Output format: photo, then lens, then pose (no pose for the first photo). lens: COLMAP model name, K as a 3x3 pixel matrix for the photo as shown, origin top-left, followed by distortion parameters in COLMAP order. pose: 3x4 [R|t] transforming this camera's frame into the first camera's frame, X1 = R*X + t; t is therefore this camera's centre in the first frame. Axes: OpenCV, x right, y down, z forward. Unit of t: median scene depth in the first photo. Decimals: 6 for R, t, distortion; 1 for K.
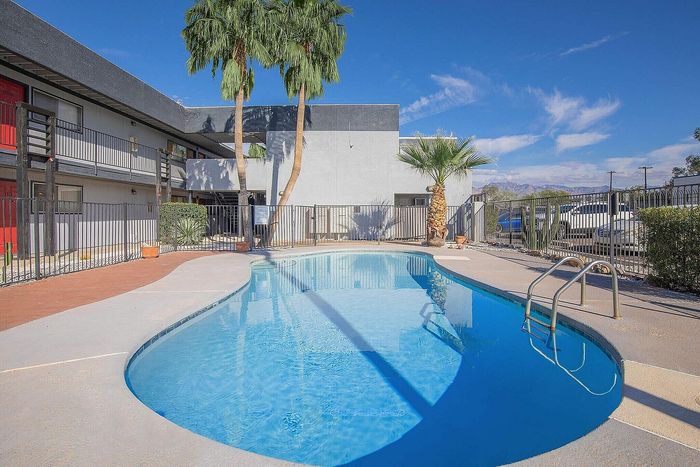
lens RADIAL K [[360.2, 0, 348.5], [0, 360.2, 214.2], [0, 0, 1]] dist [0.002329, 0.000649]
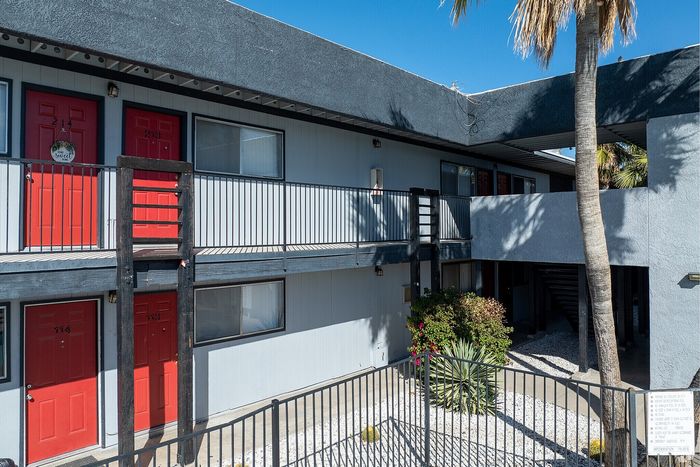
lens RADIAL K [[448.3, 0, 351.8], [0, 448.3, 218.0], [0, 0, 1]] dist [-0.001916, -0.000591]
pose [[0.740792, -0.008120, -0.671685, -0.194275], [0.008999, 0.999957, -0.002164, -0.153221], [0.671674, -0.004442, 0.740834, 0.528596]]
